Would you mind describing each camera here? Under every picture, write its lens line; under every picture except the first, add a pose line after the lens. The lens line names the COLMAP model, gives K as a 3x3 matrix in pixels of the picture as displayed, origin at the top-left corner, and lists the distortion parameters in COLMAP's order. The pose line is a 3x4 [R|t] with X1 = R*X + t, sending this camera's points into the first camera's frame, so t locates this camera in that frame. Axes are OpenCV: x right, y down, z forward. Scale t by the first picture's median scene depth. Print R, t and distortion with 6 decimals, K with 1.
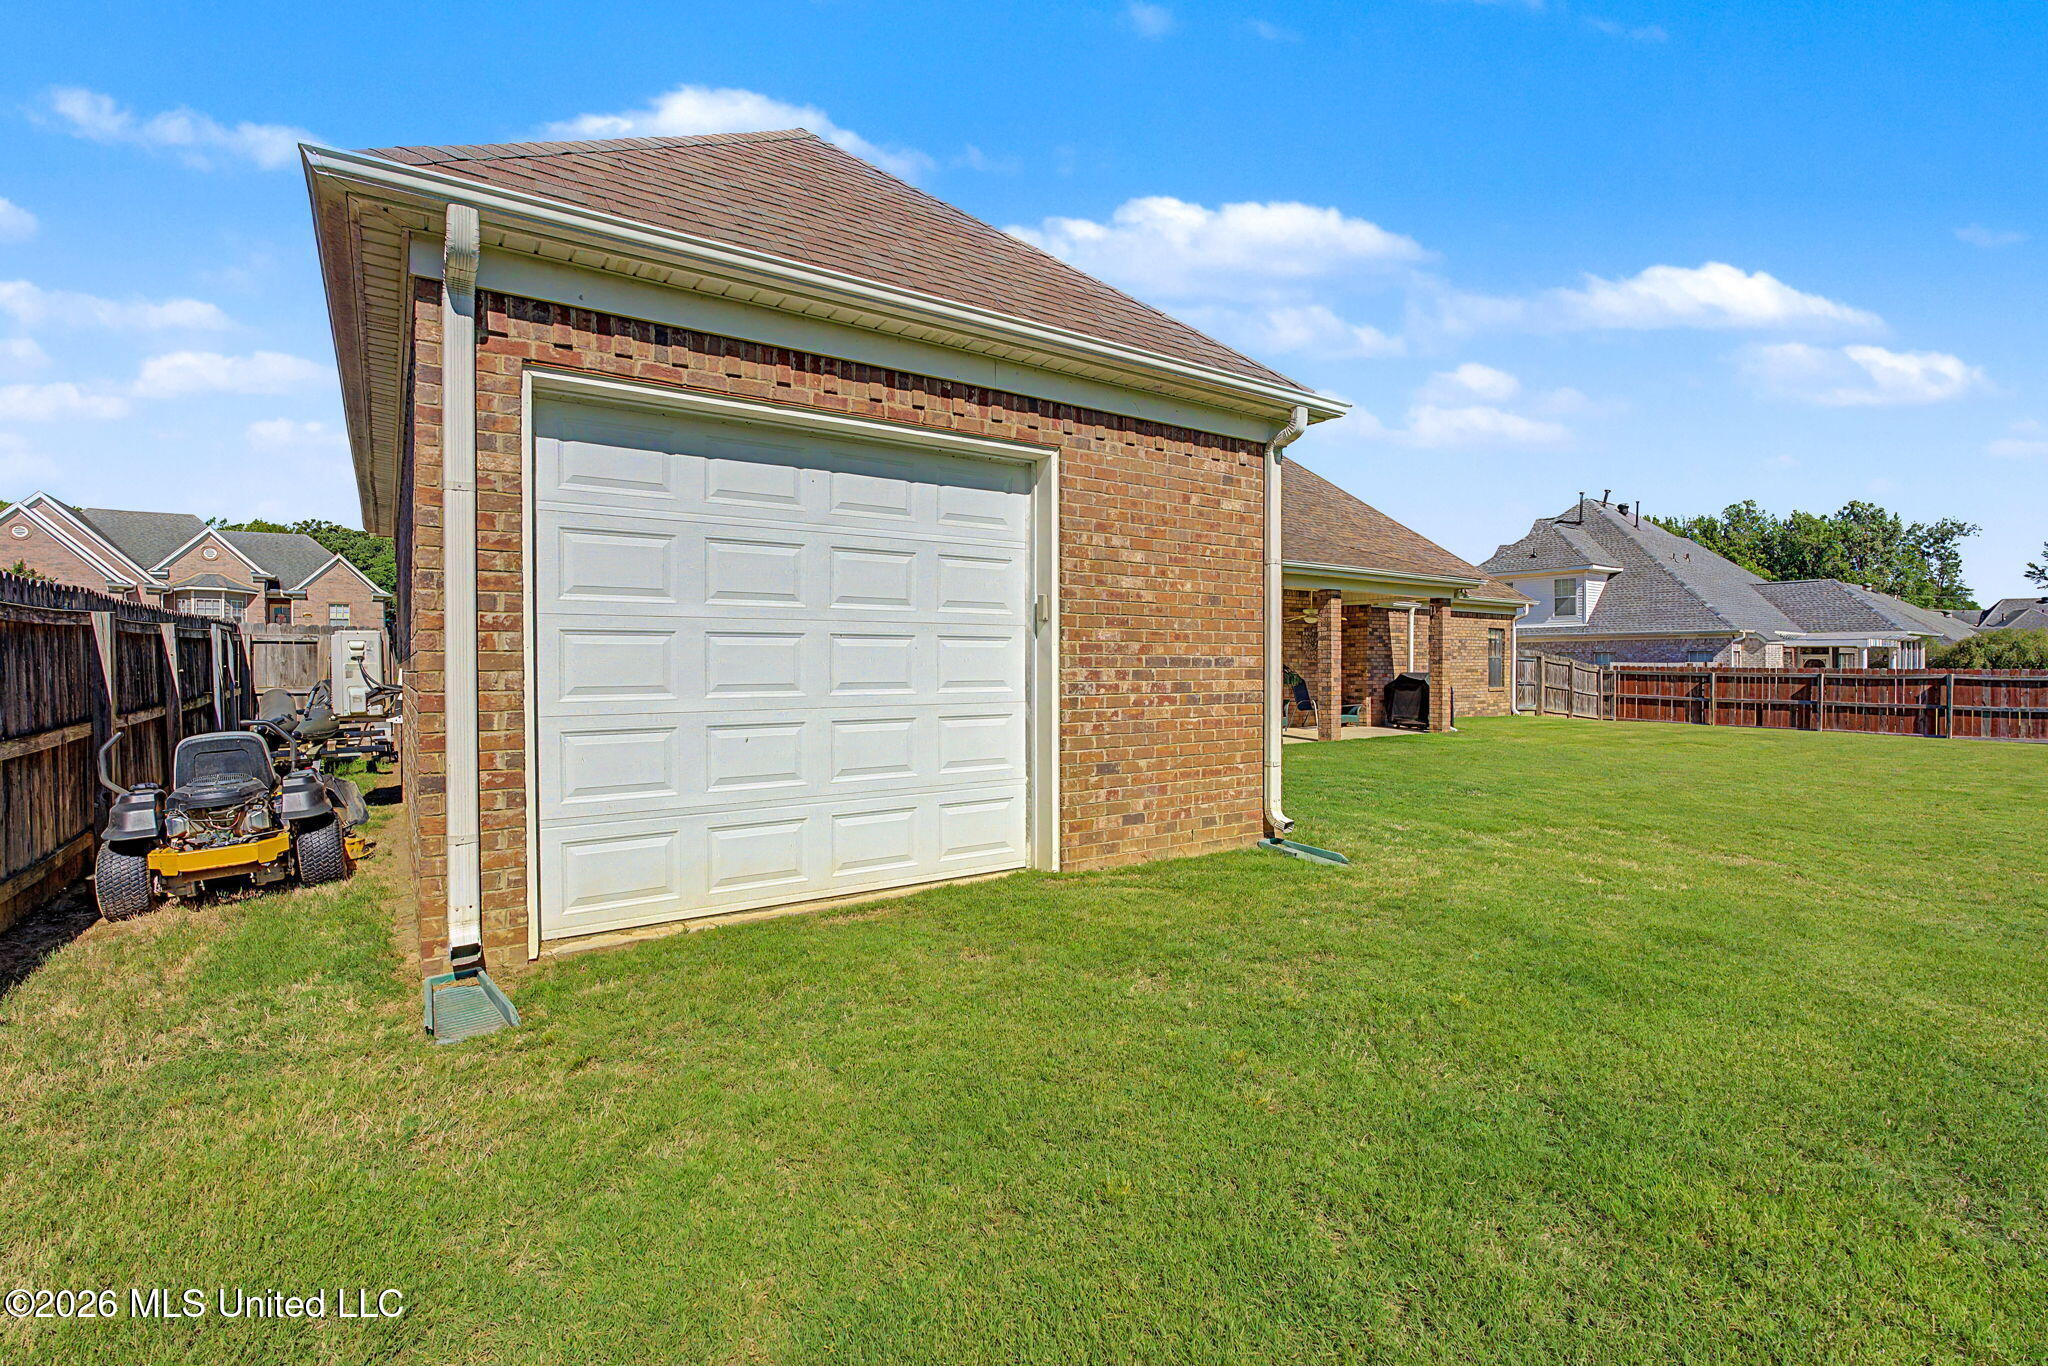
lens RADIAL K [[934.5, 0, 1022.3], [0, 934.5, 661.9], [0, 0, 1]] dist [-0.000379, 0.000201]
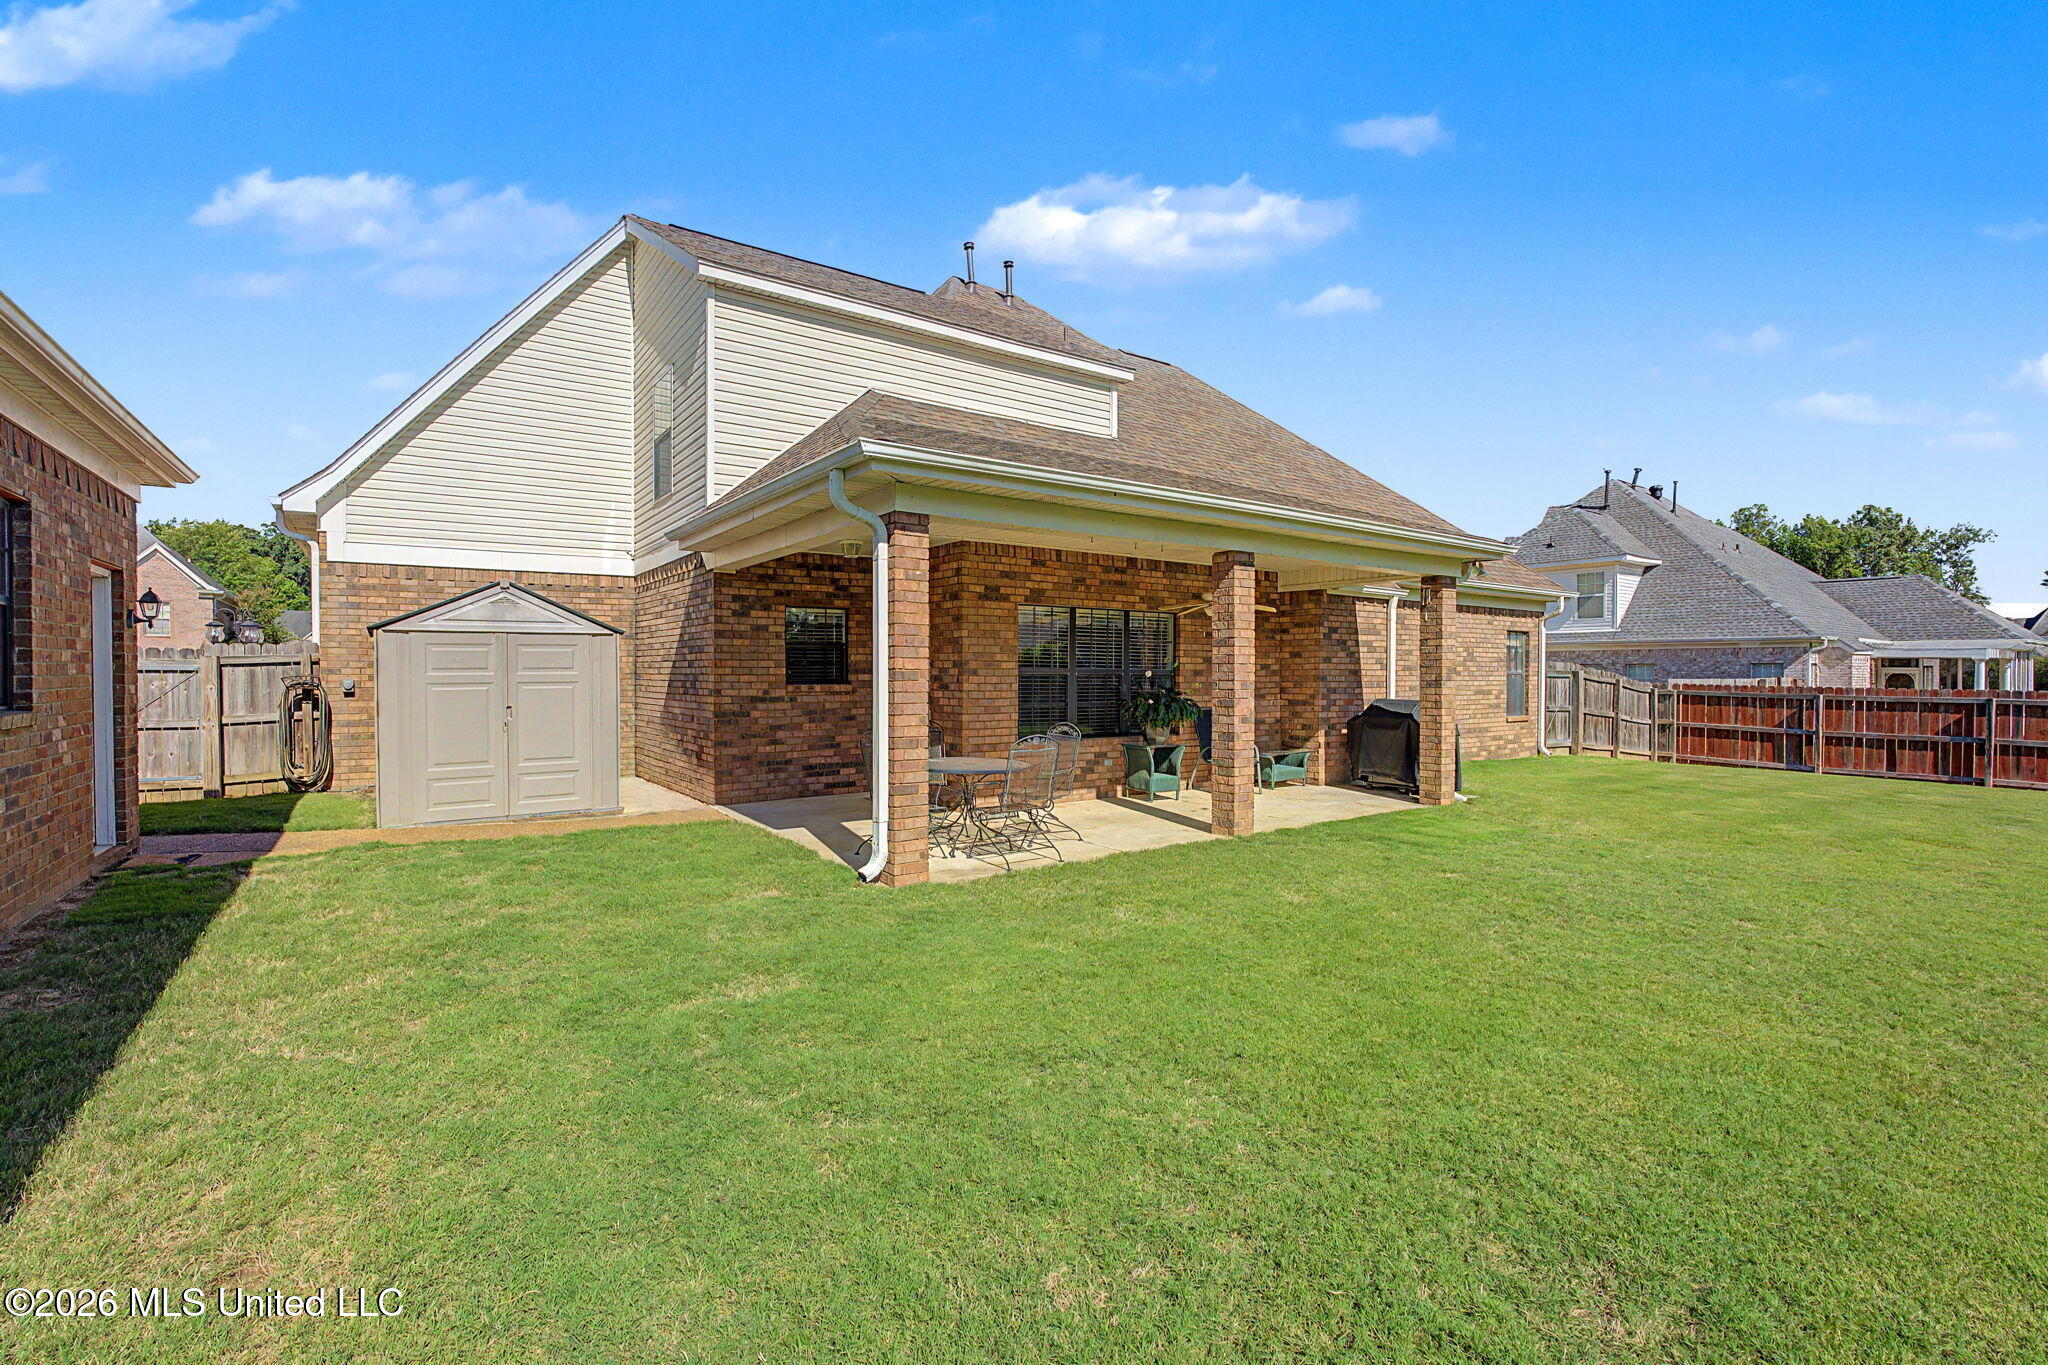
lens RADIAL K [[914.5, 0, 1025.2], [0, 914.5, 669.0], [0, 0, 1]] dist [-0.001028, -0.000176]
pose [[0.999993, 0.003656, -0.000983, 0.130826], [-0.003656, 0.999993, 0.000630, -0.006251], [0.000986, -0.000626, 0.999999, 0.295120]]
